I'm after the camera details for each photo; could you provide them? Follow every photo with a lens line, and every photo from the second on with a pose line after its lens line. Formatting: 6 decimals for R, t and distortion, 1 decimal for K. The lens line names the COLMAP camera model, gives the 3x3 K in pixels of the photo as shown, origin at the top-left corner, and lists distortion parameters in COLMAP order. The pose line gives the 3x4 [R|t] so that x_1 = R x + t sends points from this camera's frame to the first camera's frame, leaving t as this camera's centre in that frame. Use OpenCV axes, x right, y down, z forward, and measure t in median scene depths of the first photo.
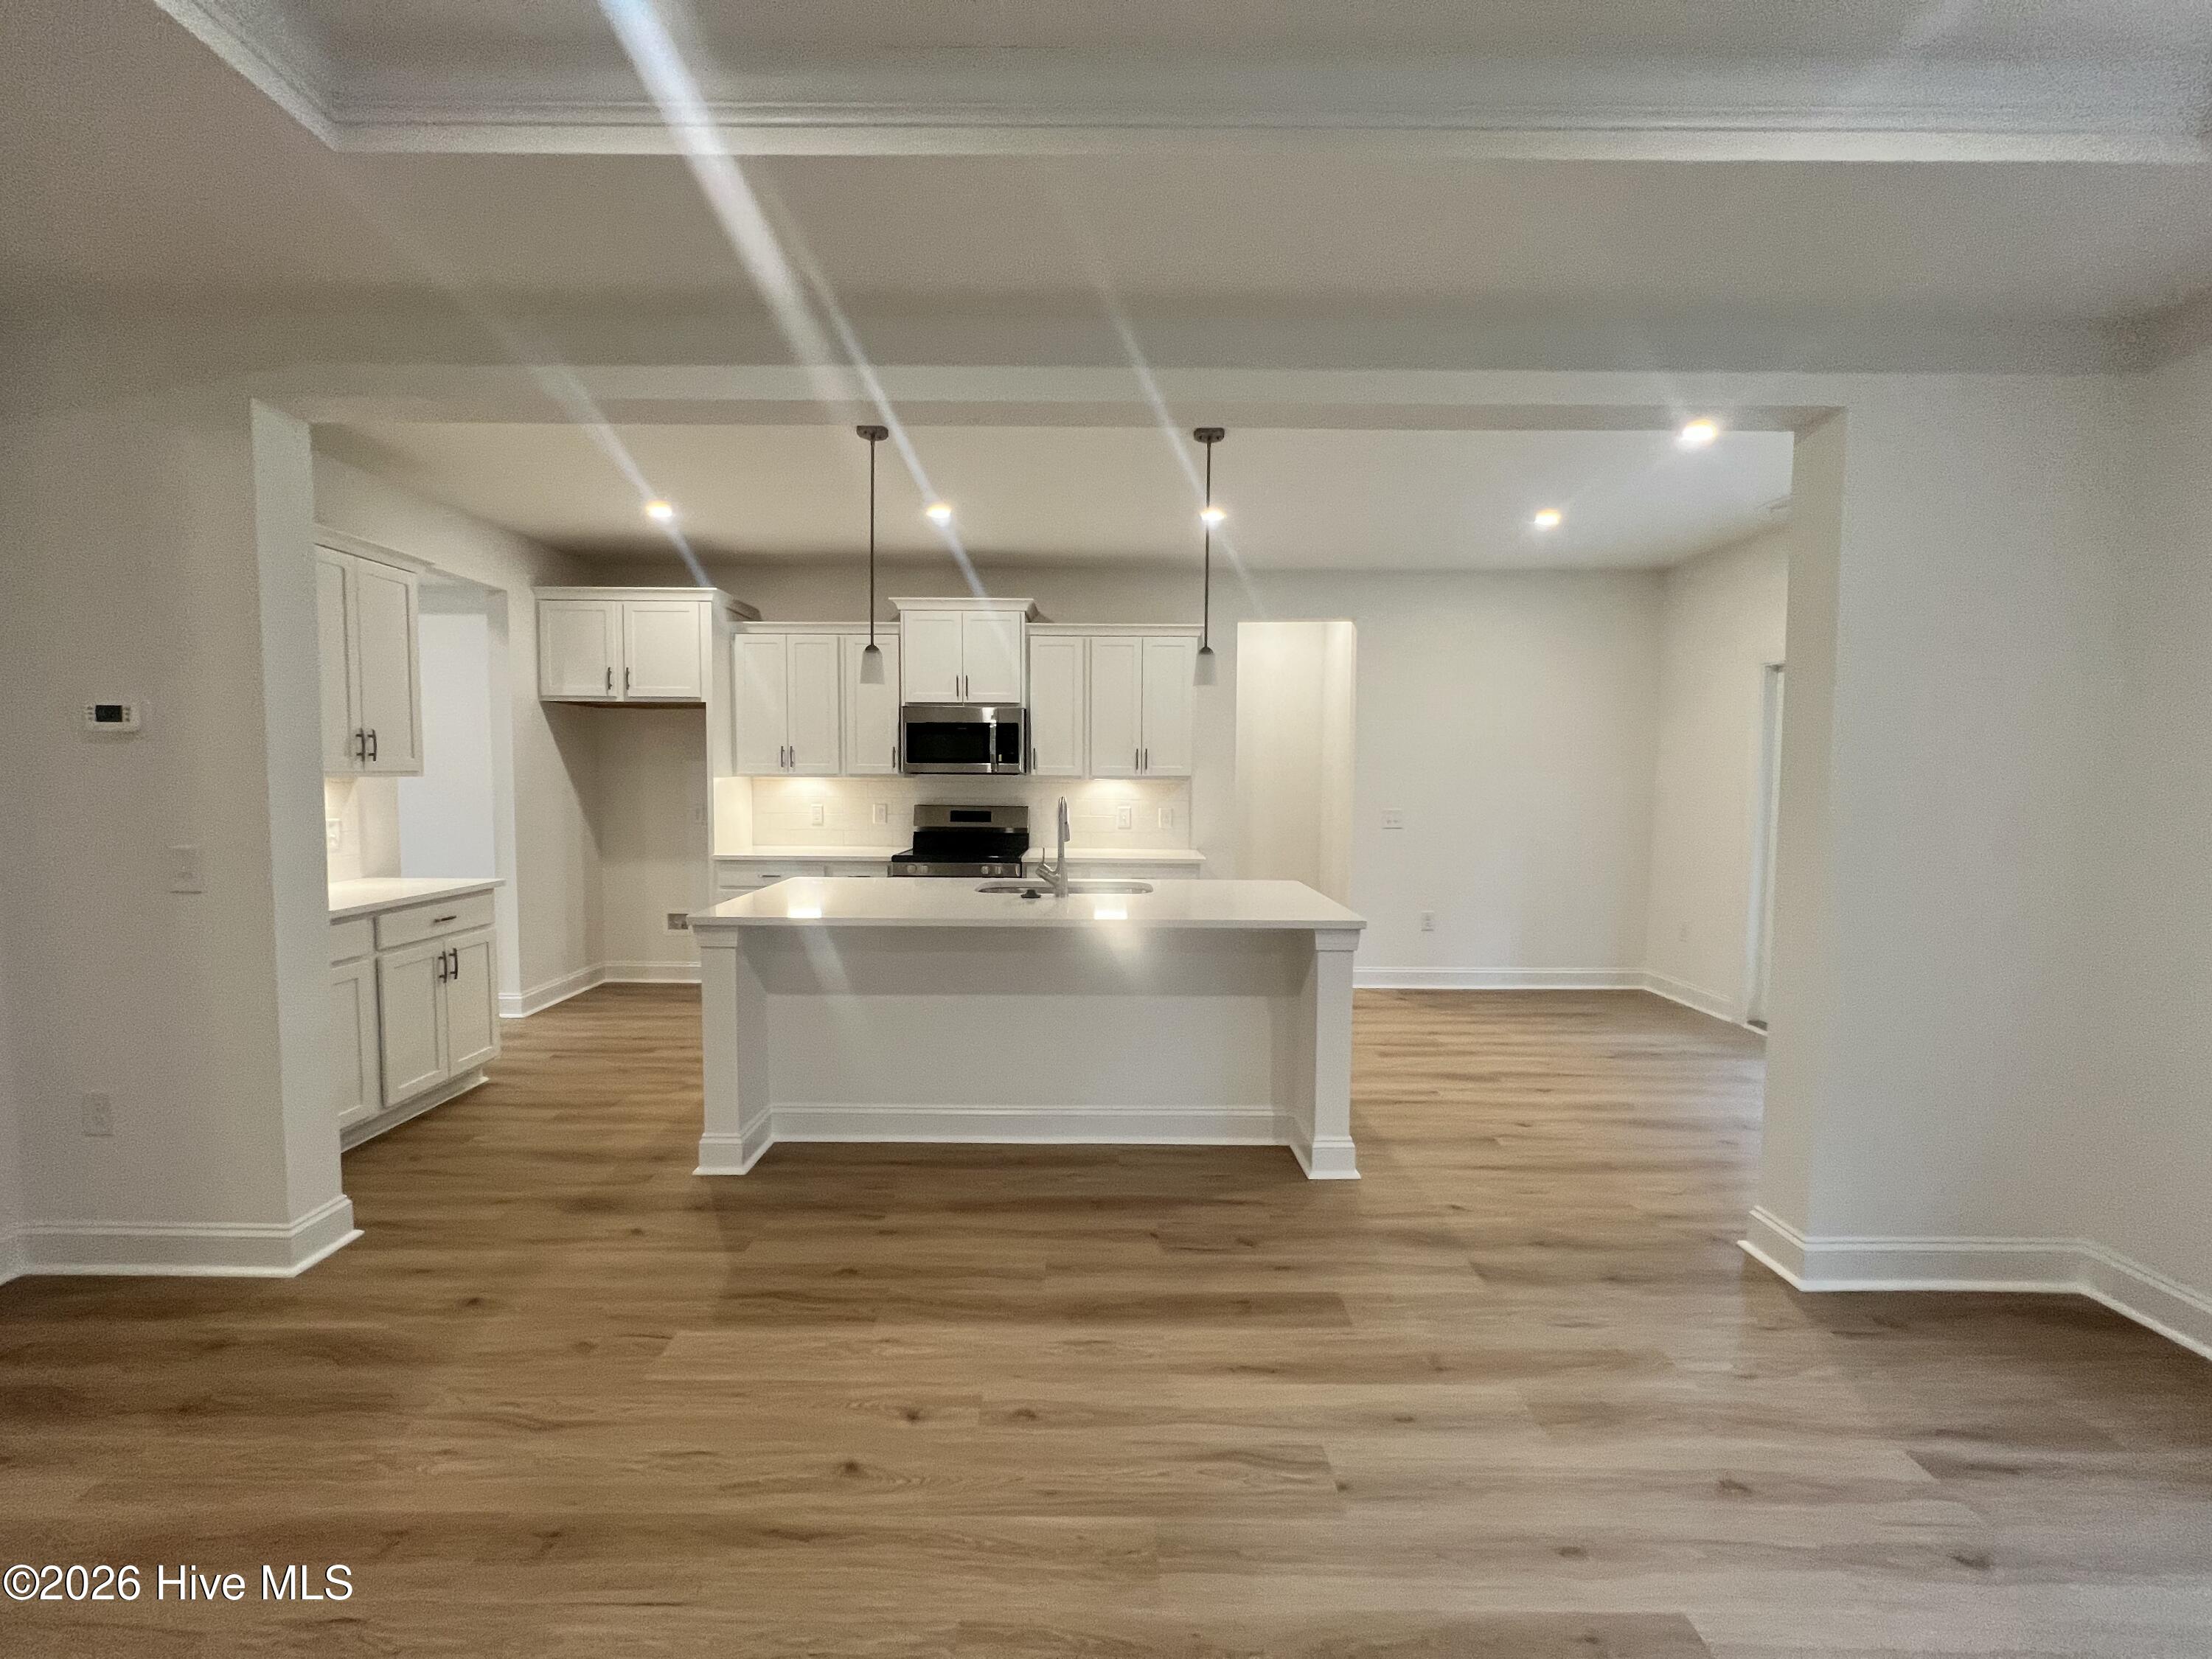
lens RADIAL K [[885.3, 0, 1098.8], [0, 885.3, 820.9], [0, 0, 1]] dist [-0.003017, 0.000840]
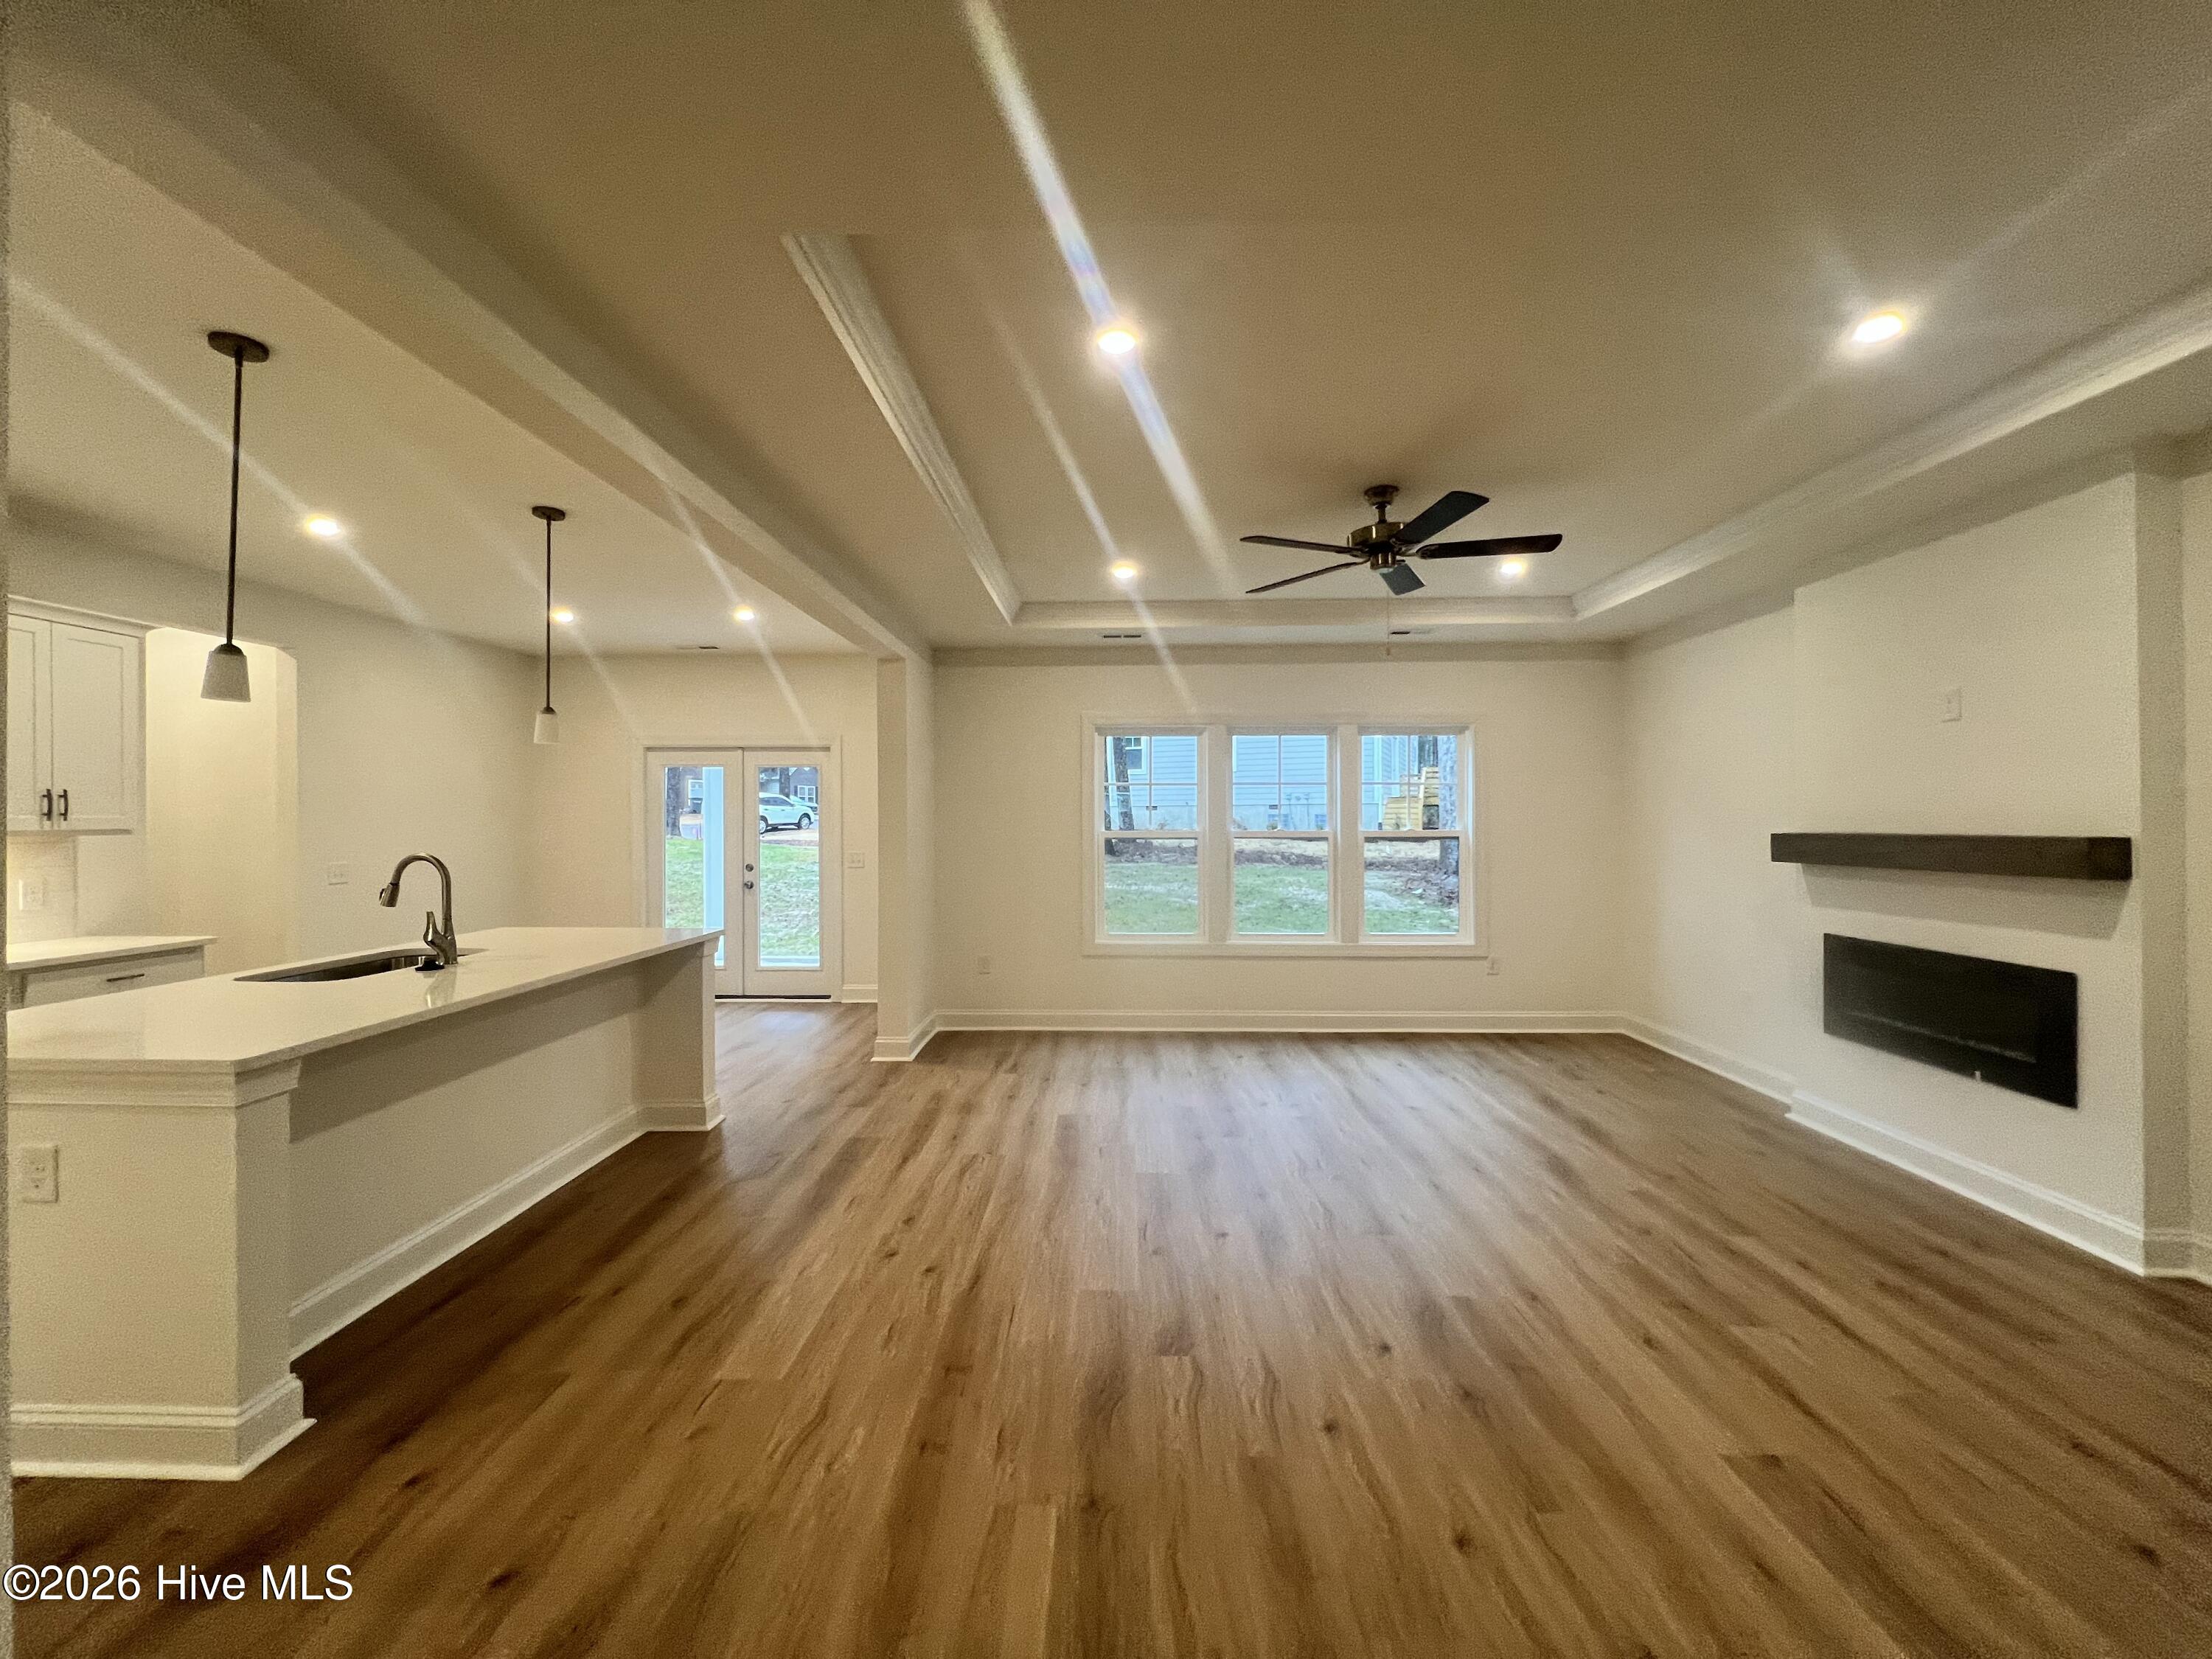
lens RADIAL K [[885.3, 0, 1095.6], [0, 885.3, 824.5], [0, 0, 1]] dist [-0.003017, 0.000840]
pose [[0.028655, -0.009004, 0.999549, -1.560549], [0.061098, 0.998106, 0.007240, -0.037962], [-0.997720, 0.060863, 0.029151, 0.526847]]
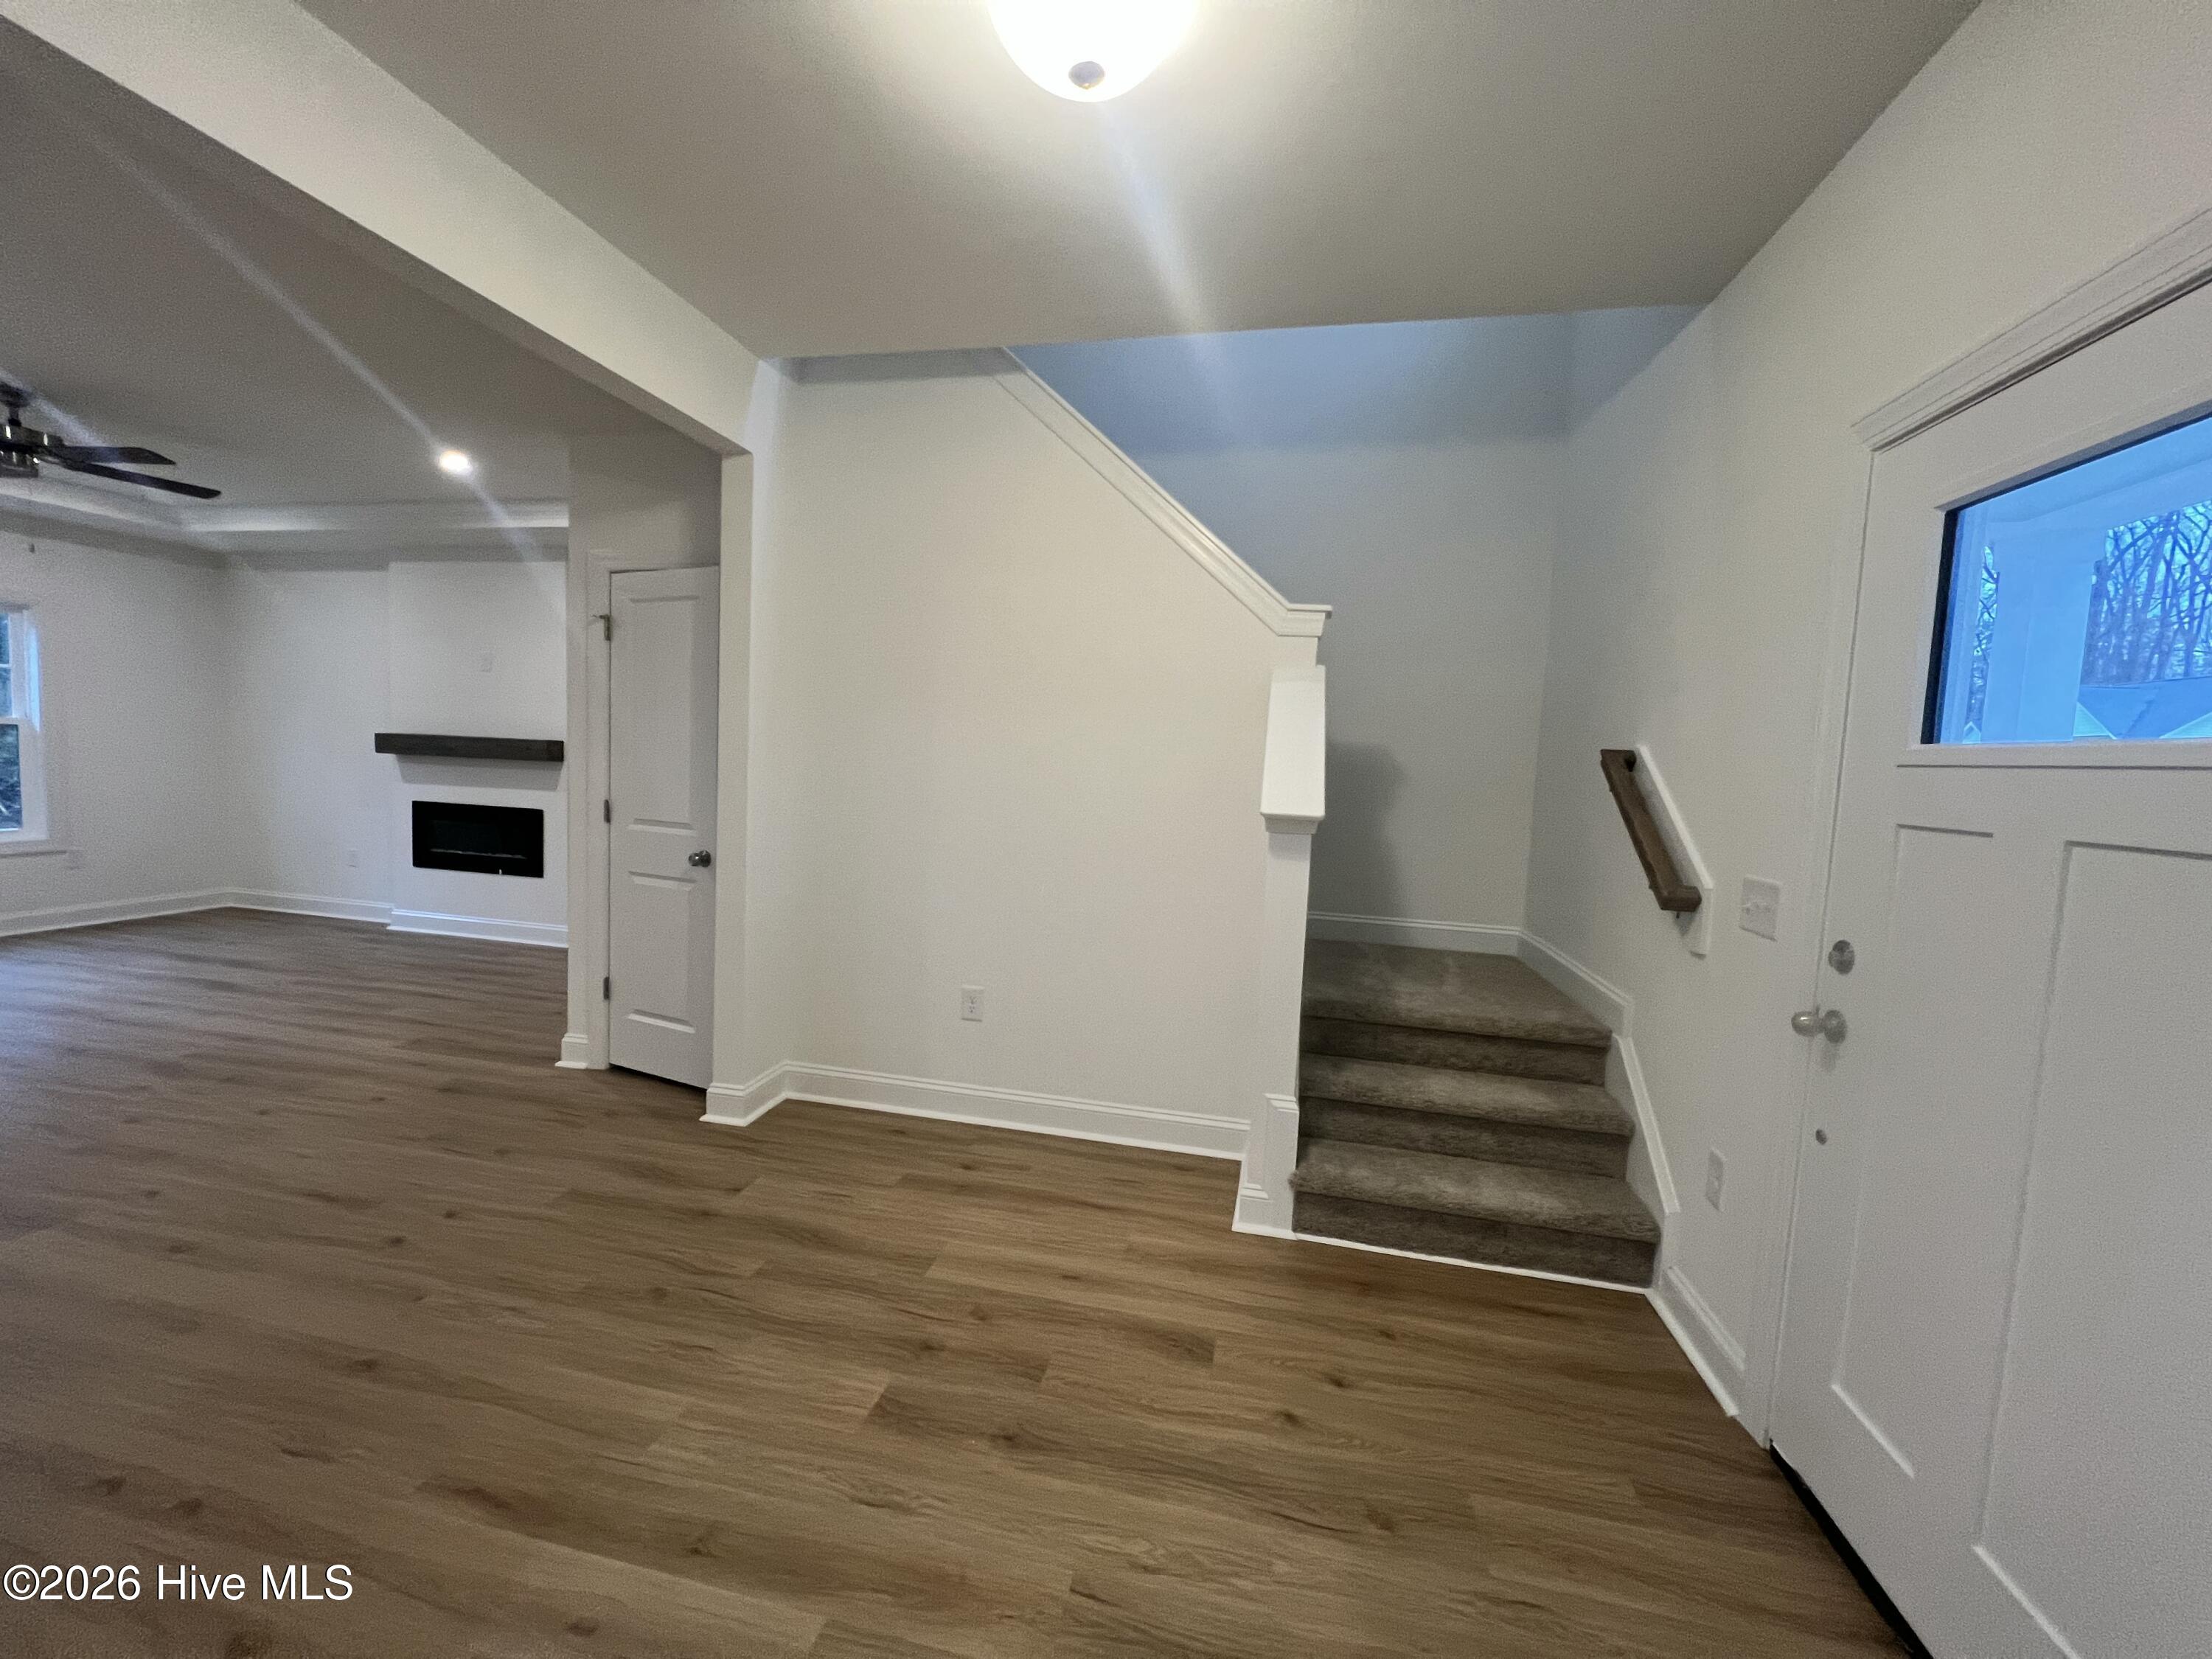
lens RADIAL K [[885.3, 0, 1106.7], [0, 885.3, 824.1], [0, 0, 1]] dist [-0.003017, 0.000840]
pose [[-0.976350, -0.065636, 0.205992, -2.423840], [-0.038868, 0.990567, 0.131401, -0.085301], [-0.212674, 0.120287, -0.969691, 1.352903]]
